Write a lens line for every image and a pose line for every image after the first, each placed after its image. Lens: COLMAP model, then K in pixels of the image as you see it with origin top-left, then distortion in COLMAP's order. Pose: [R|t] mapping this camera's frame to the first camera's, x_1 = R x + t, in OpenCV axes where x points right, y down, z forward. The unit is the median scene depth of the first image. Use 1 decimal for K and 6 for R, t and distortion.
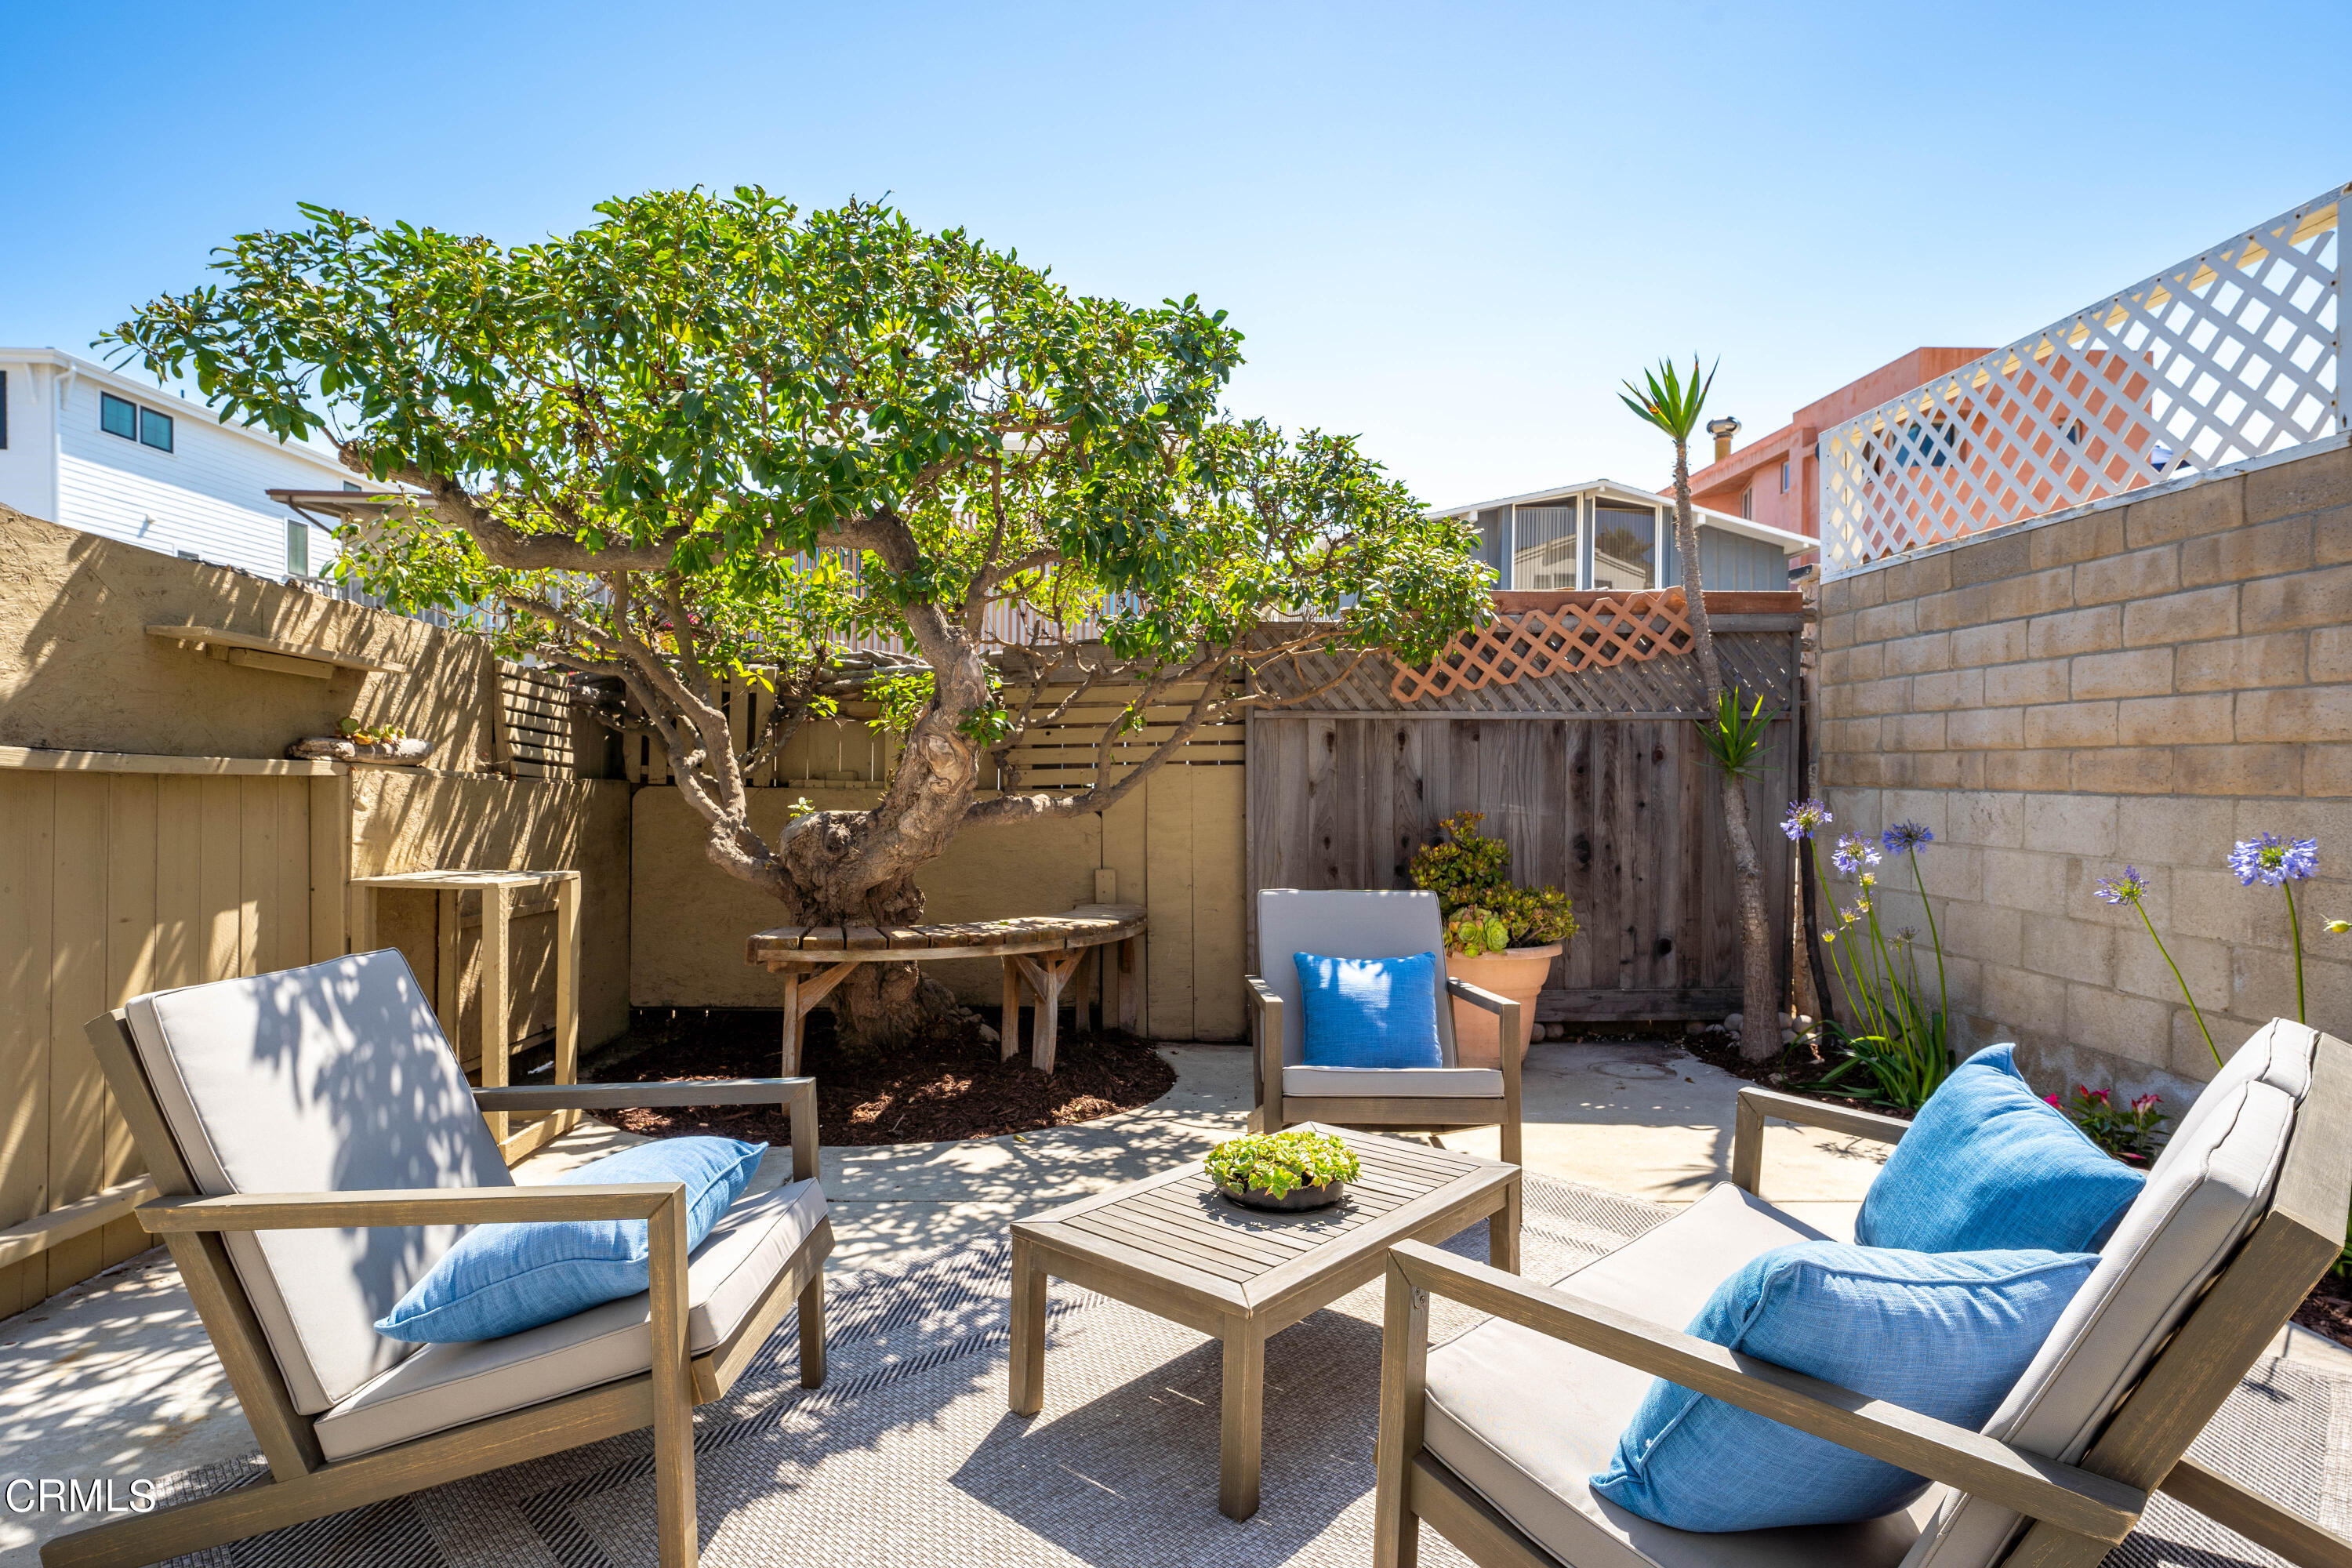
lens RADIAL K [[1241.1, 0, 1173.4], [0, 1241.1, 777.7], [0, 0, 1]] dist [-0.001766, -0.000304]
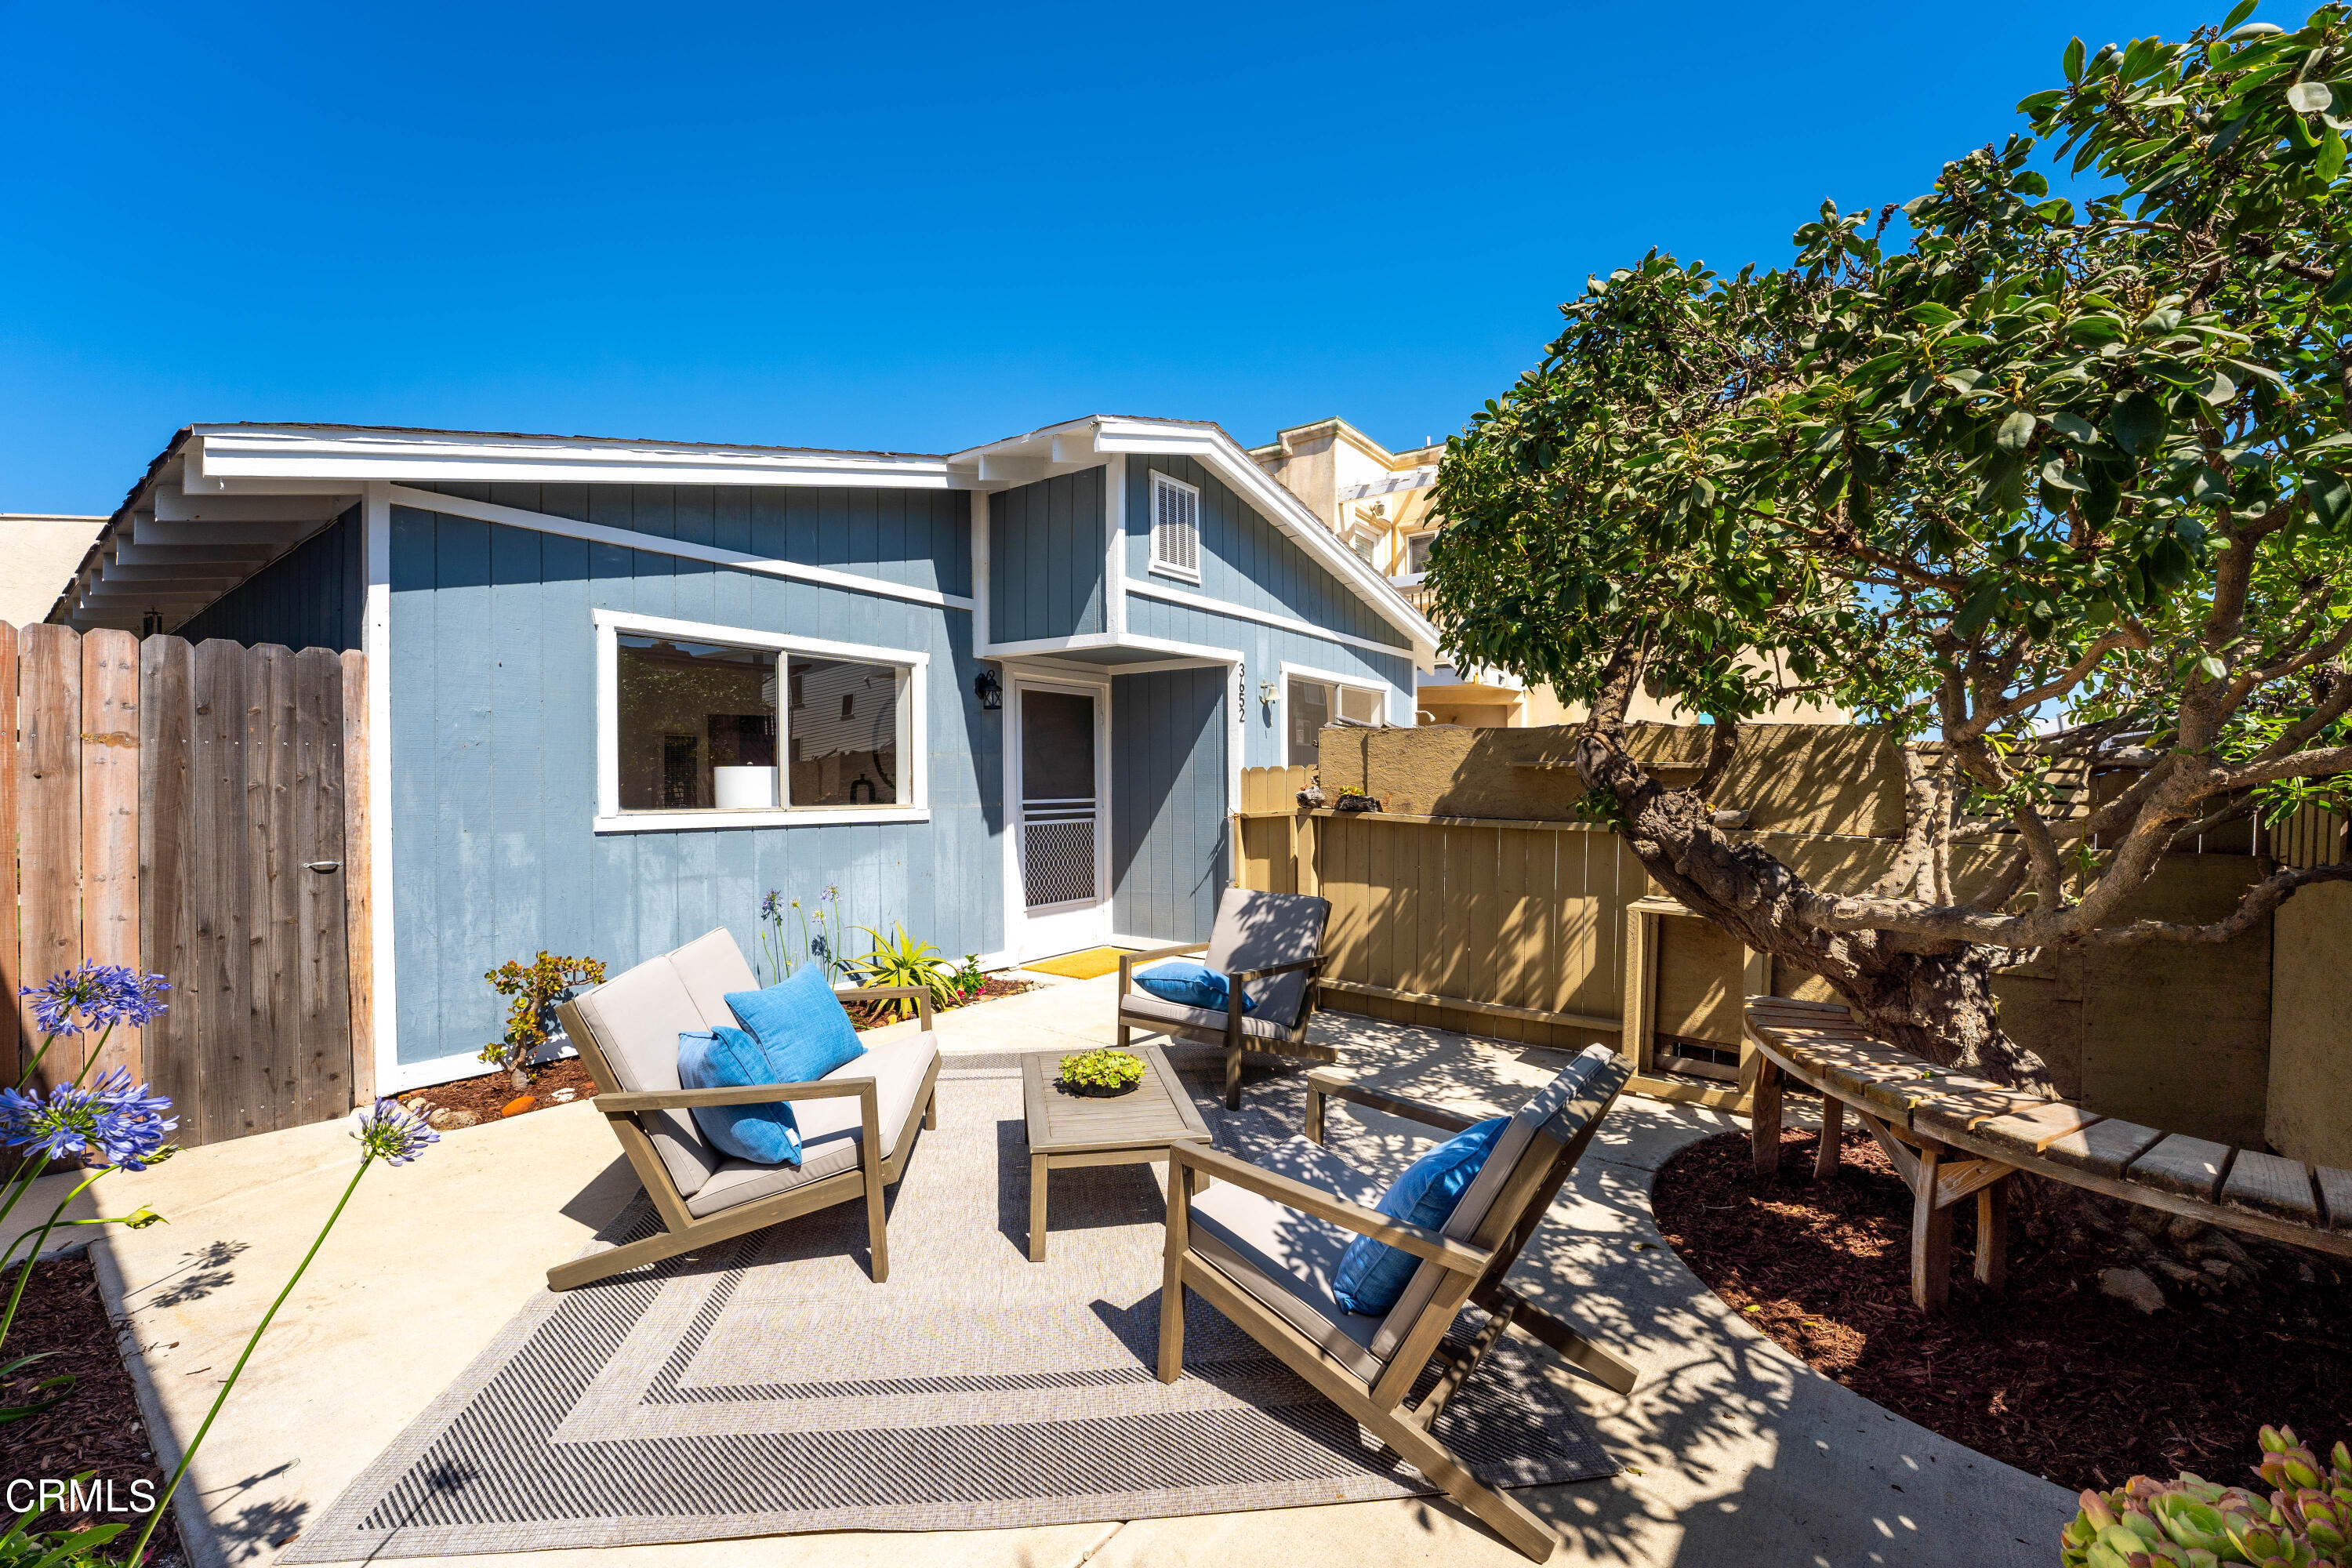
lens RADIAL K [[974.3, 0, 1176.1], [0, 974.3, 788.9], [0, 0, 1]] dist [-0.026996, 0.003054]
pose [[-0.637335, -0.000054, -0.770587, 0.532011], [-0.001939, 0.999997, 0.001534, -0.042735], [0.770585, 0.002471, -0.637333, 0.962415]]
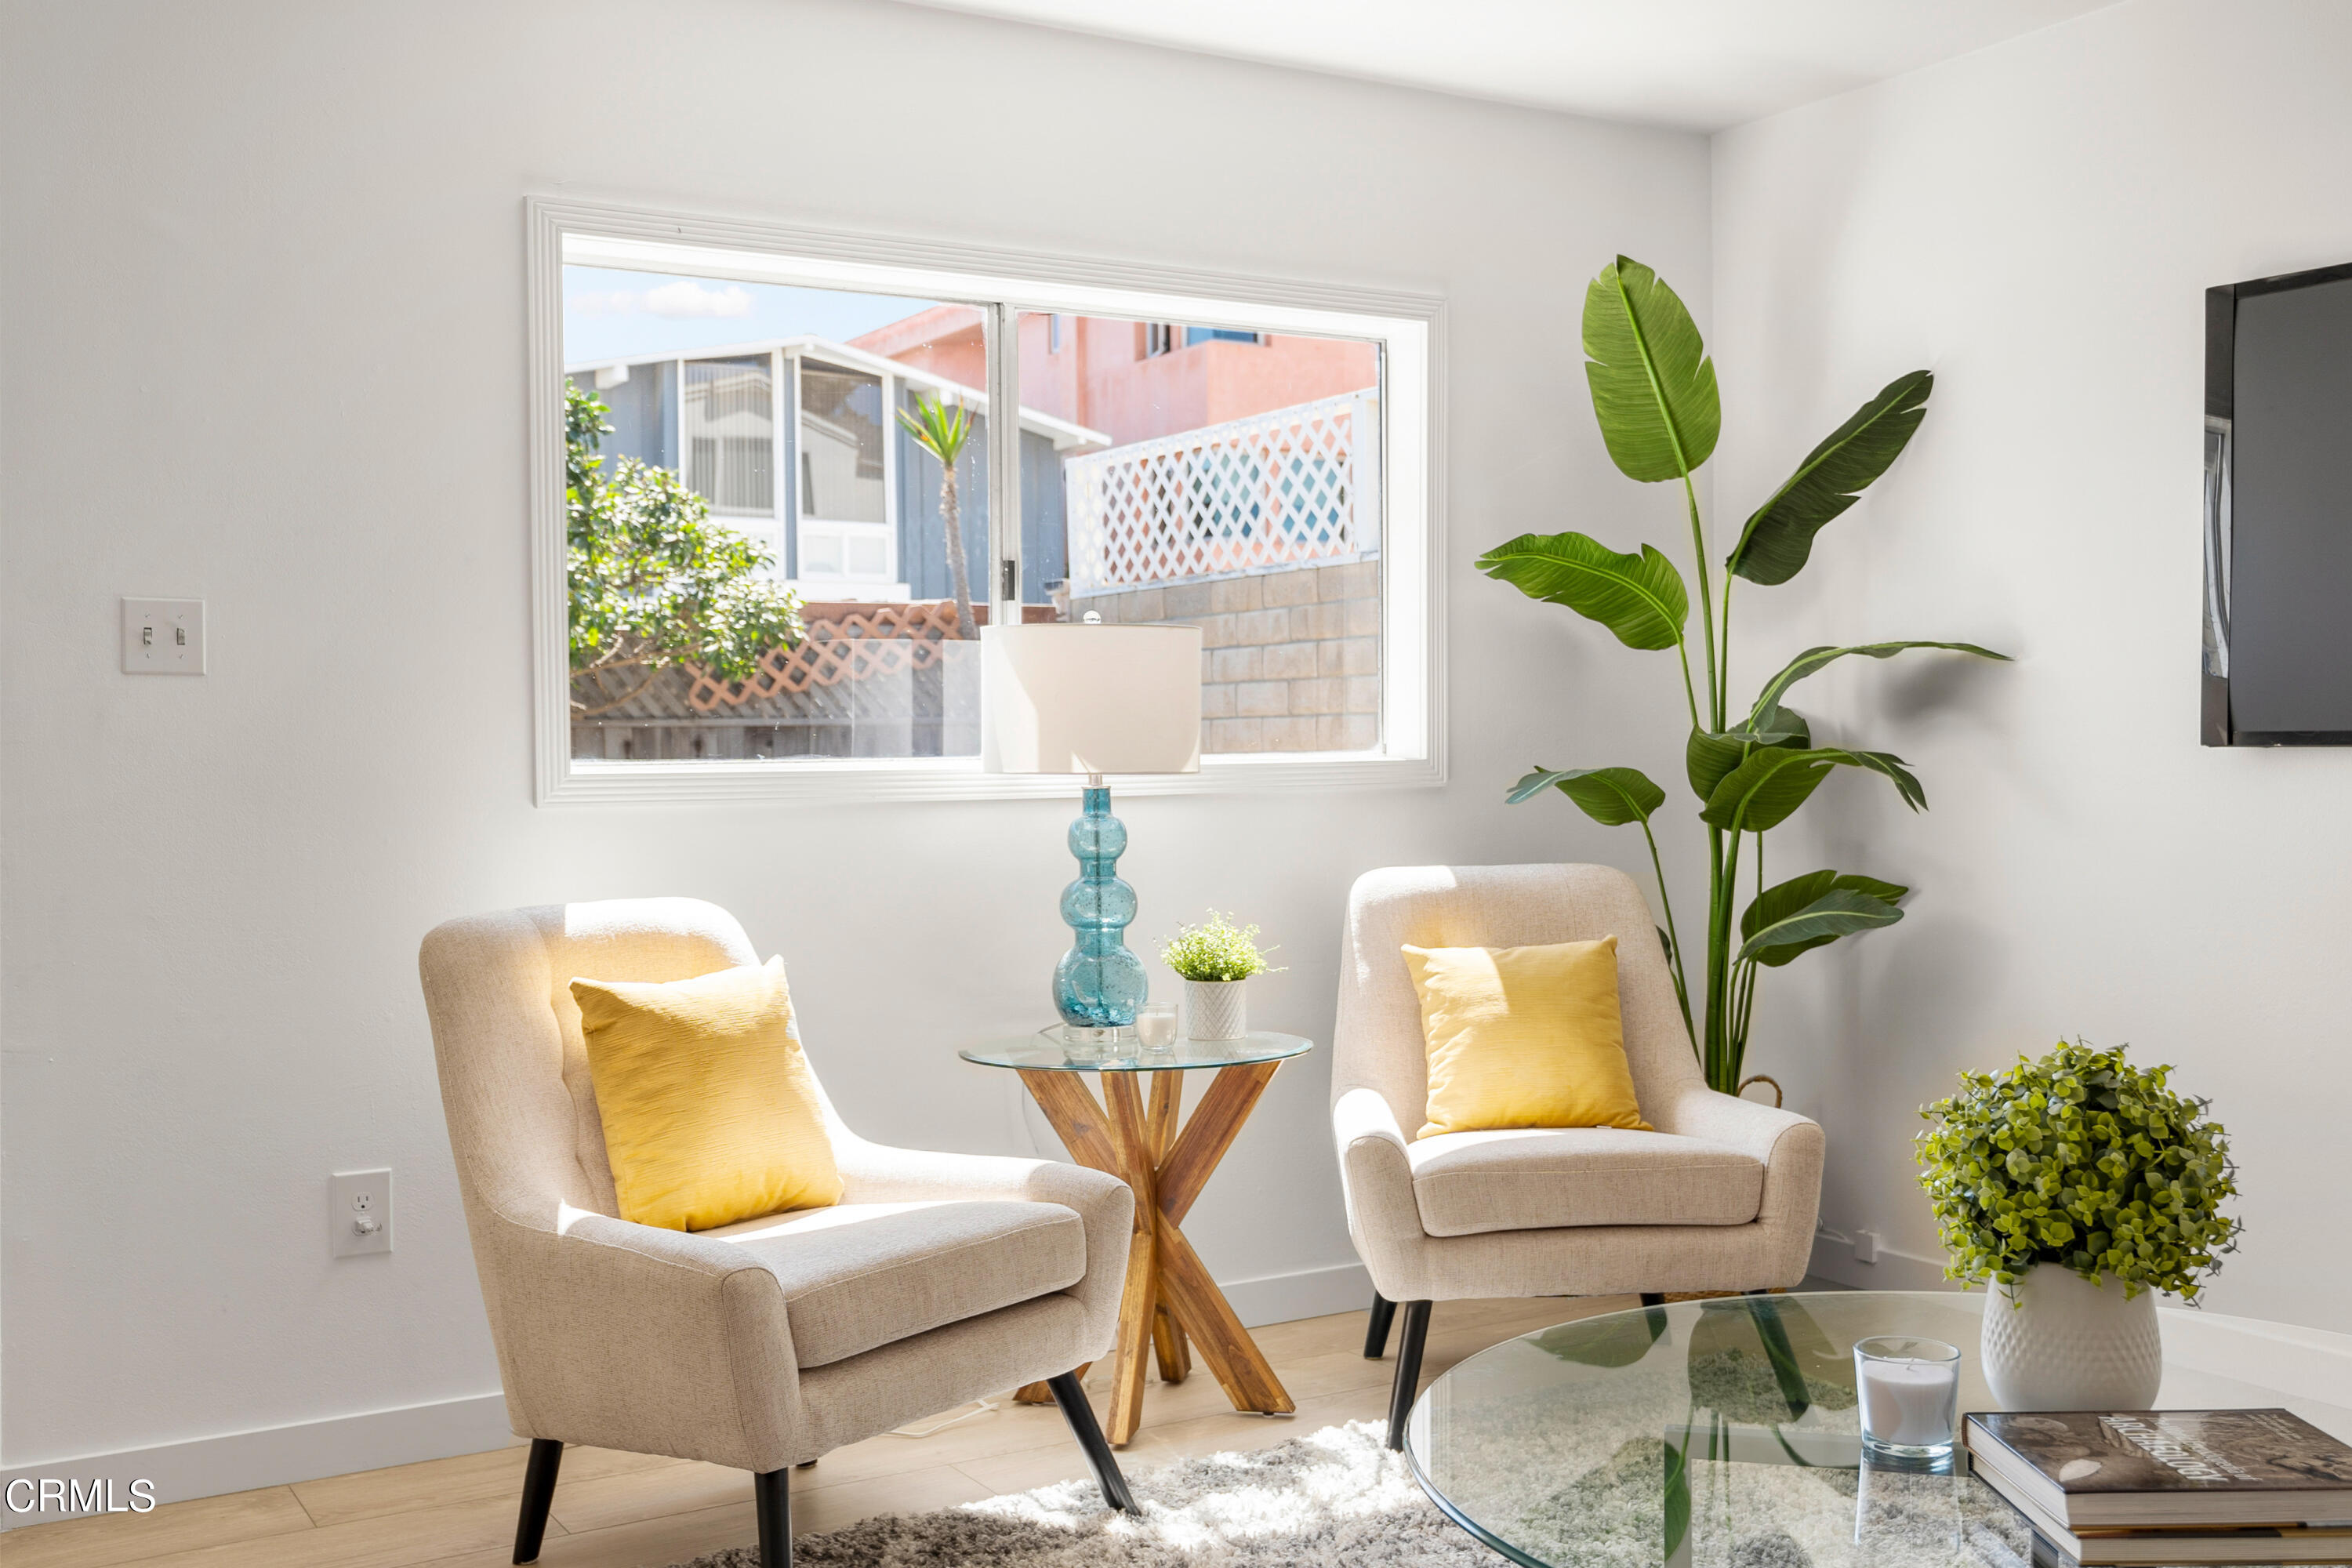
lens RADIAL K [[2431.5, 0, 1175.7], [0, 2431.5, 783.9], [0, 0, 1]] dist [-0.011588, 0.000000]
pose [[0.877748, -0.020907, 0.478666, -0.420360], [0.018742, 0.999781, 0.009300, -0.012184], [-0.478755, 0.000808, 0.877948, -0.912678]]
